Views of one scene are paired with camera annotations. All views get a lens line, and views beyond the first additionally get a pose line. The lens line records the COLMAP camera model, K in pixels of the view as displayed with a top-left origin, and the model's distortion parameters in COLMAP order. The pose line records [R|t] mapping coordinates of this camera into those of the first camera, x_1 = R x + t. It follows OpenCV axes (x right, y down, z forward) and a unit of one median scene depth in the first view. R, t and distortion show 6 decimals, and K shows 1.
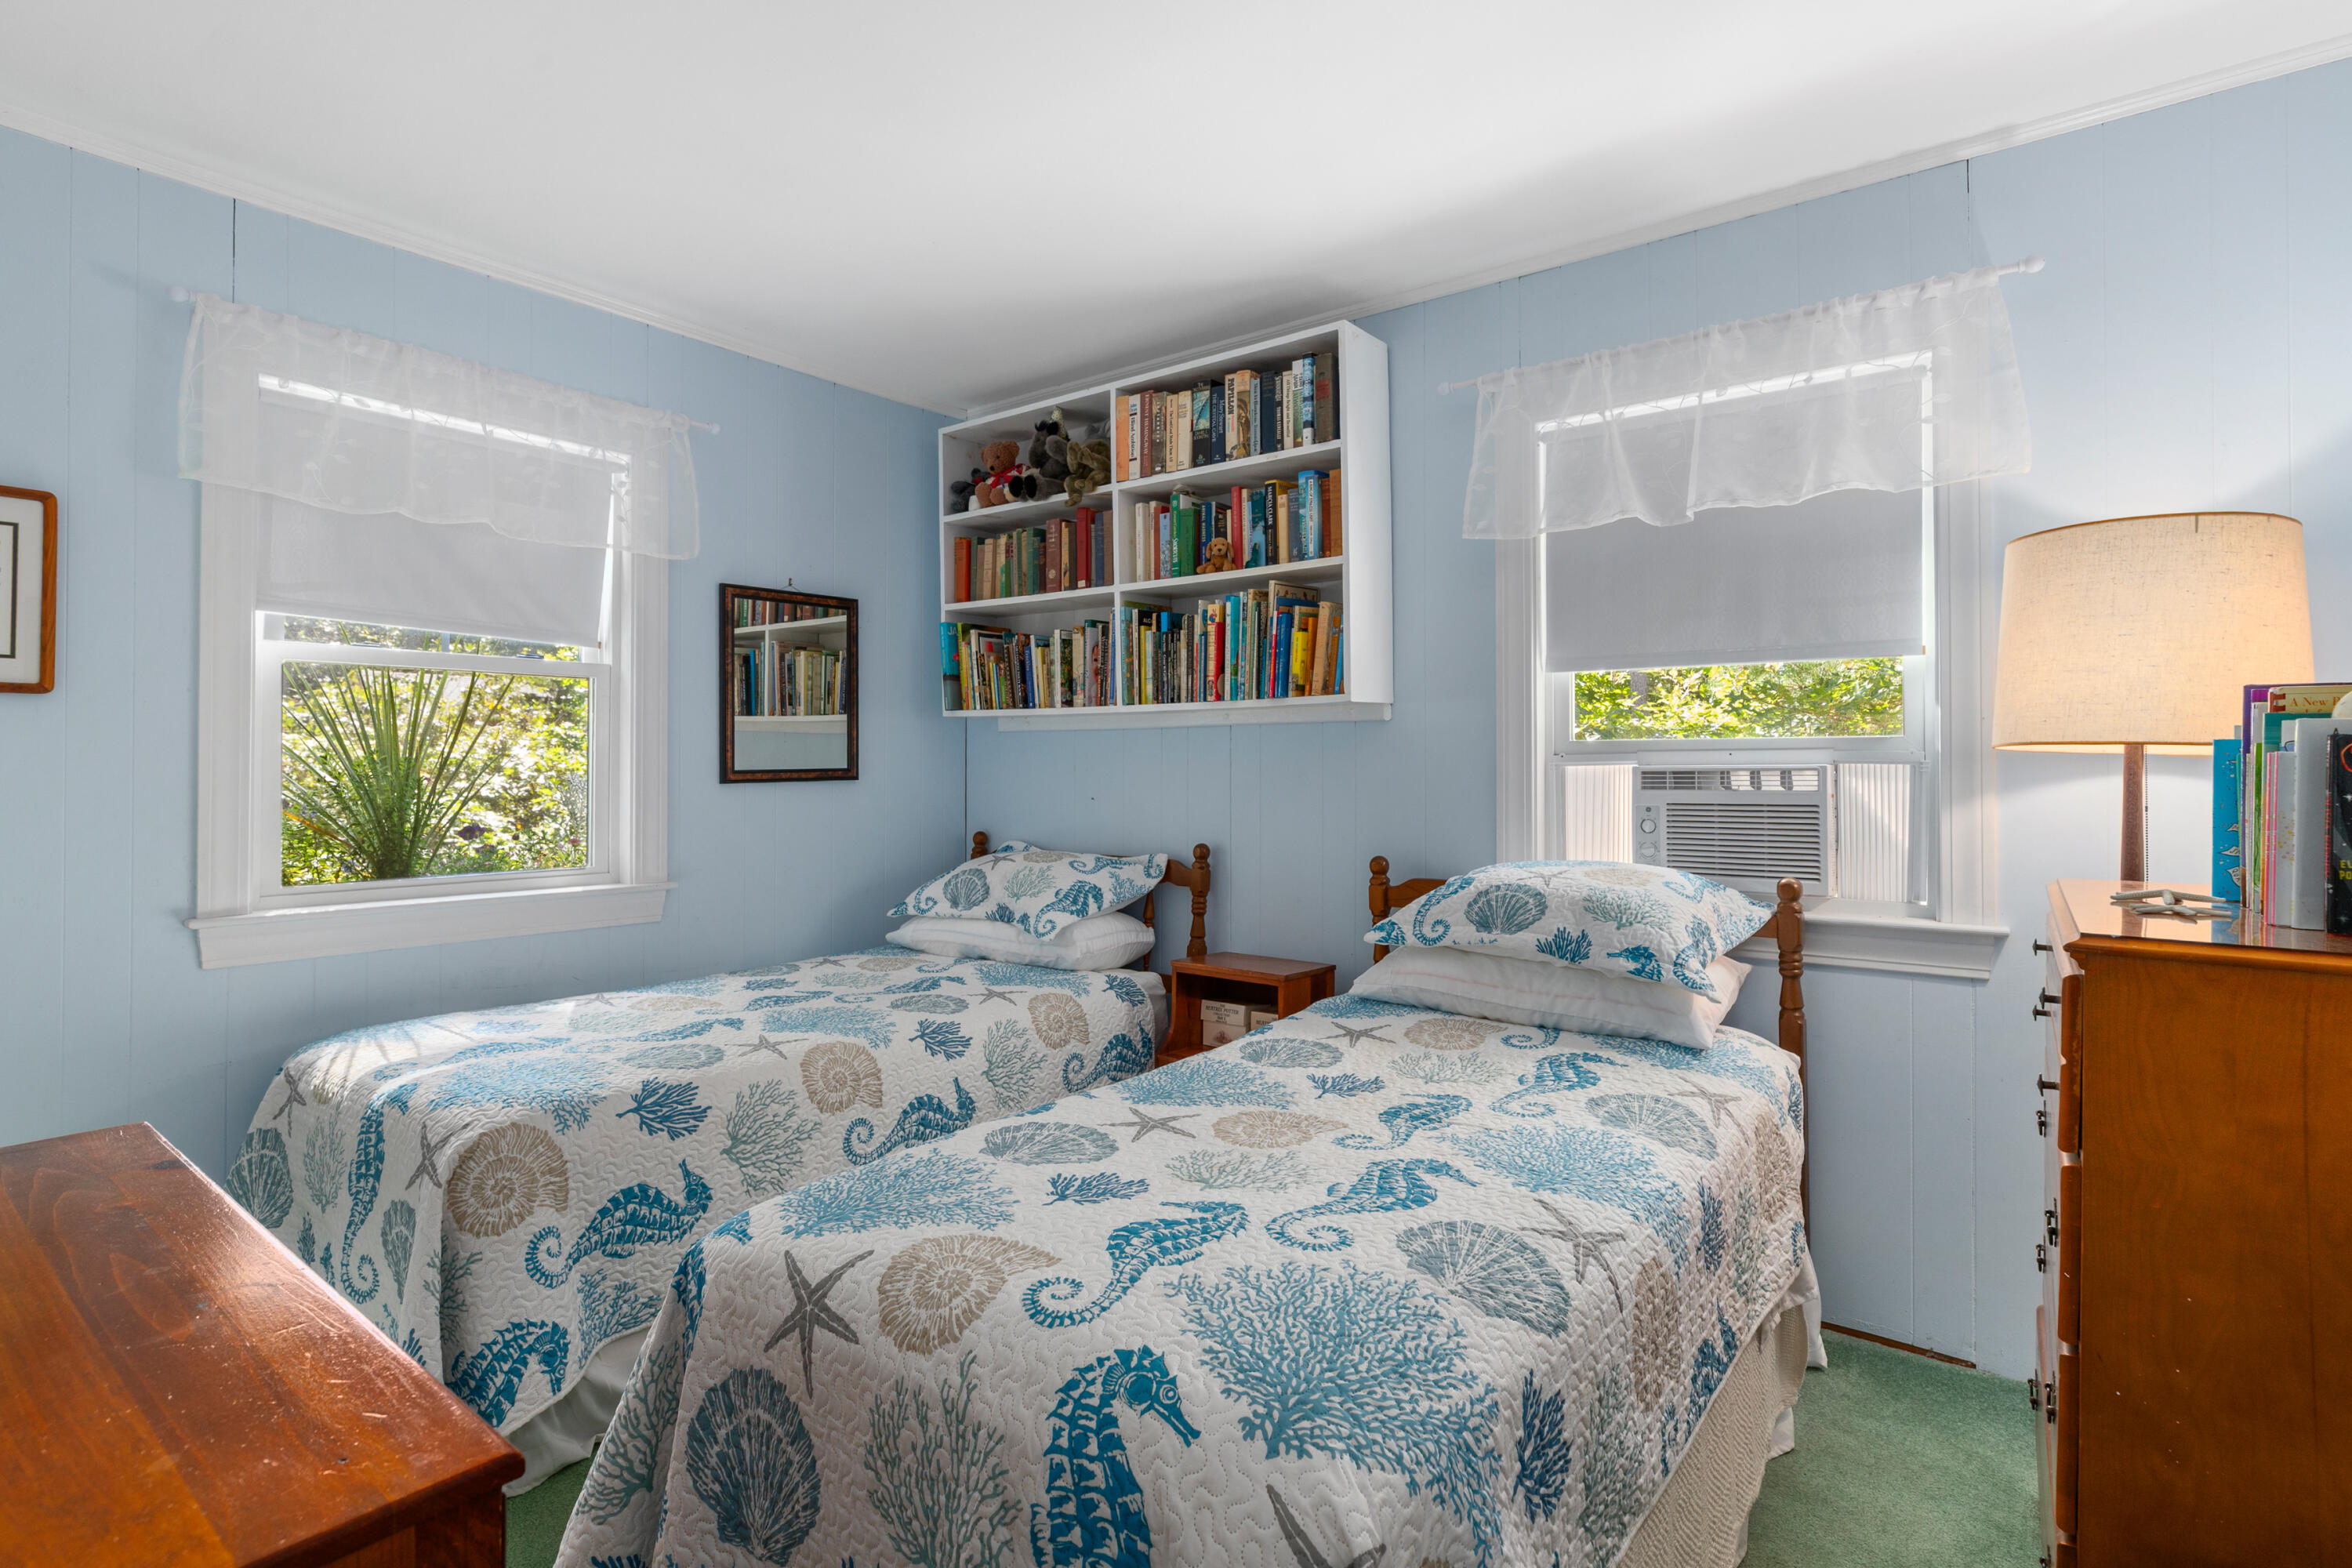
lens RADIAL K [[1139.9, 0, 1179.1], [0, 1139.9, 769.9], [0, 0, 1]] dist [0.001836, 0.000020]
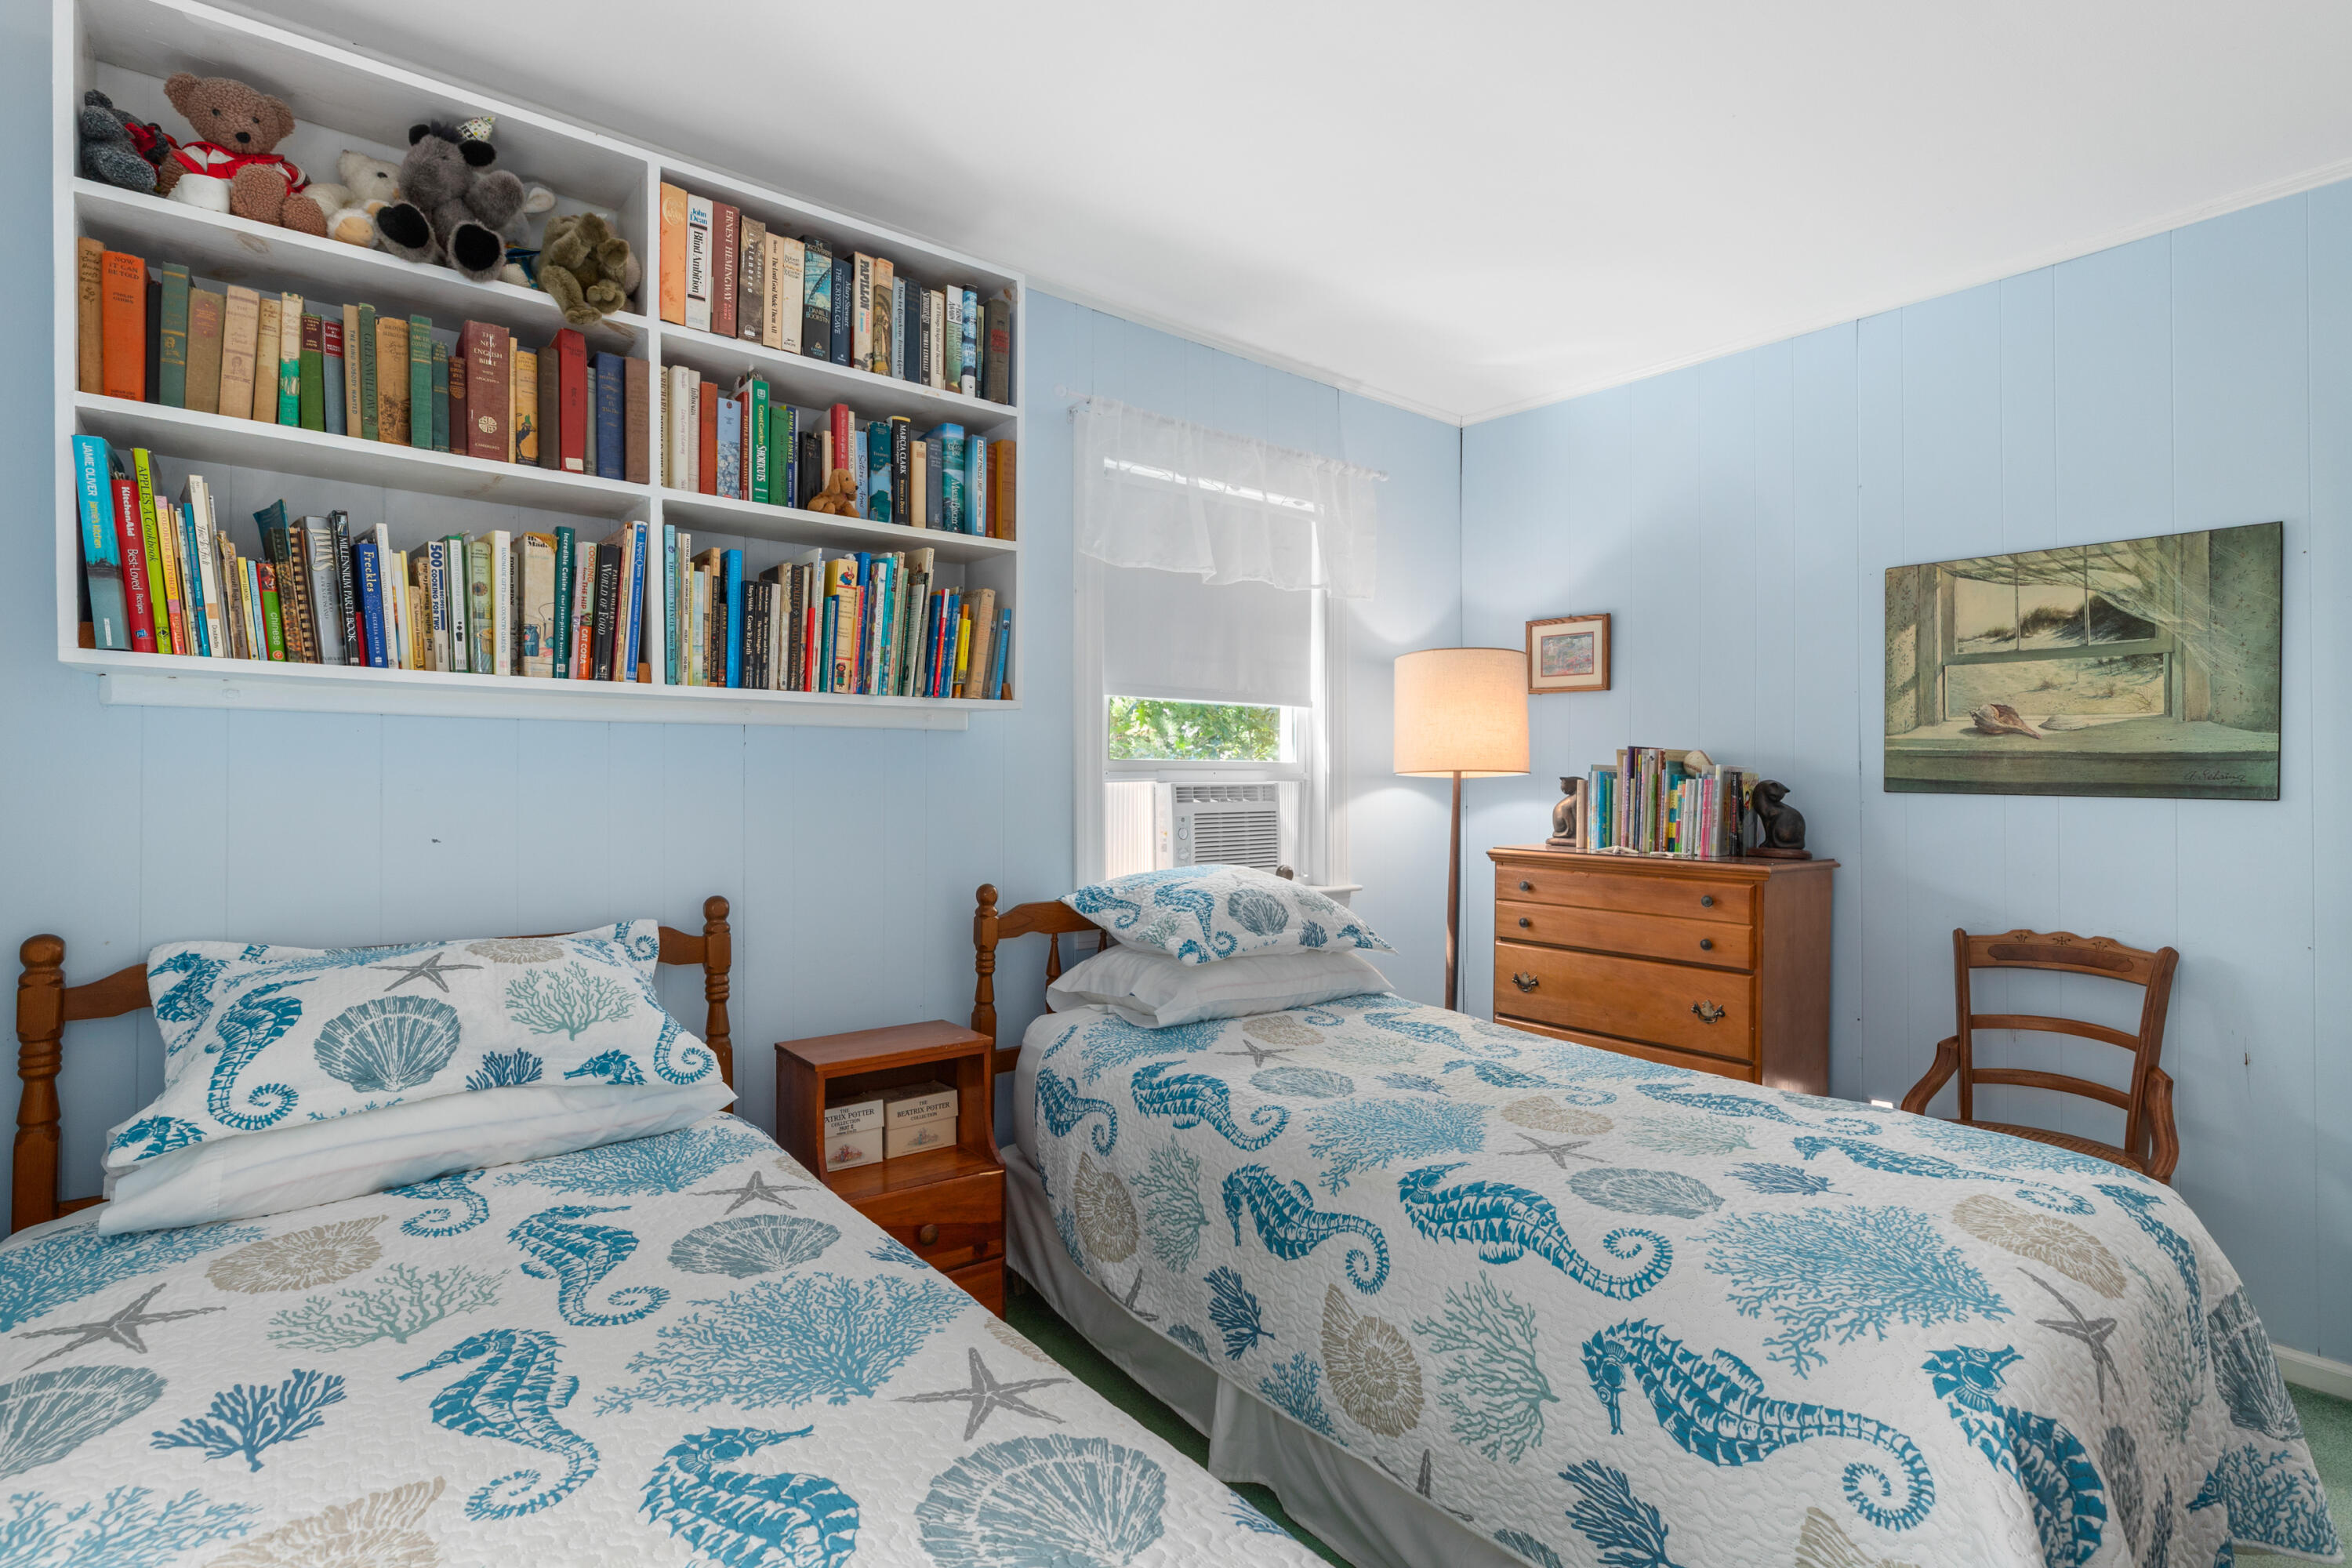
lens RADIAL K [[1100.6, 0, 1167.4], [0, 1100.6, 775.8], [0, 0, 1]] dist [0.001983, 0.000044]
pose [[0.257745, 0.004386, 0.966203, -0.580606], [-0.001054, 0.999990, -0.004258, -0.004639], [-0.966212, 0.000079, 0.257747, 0.608818]]
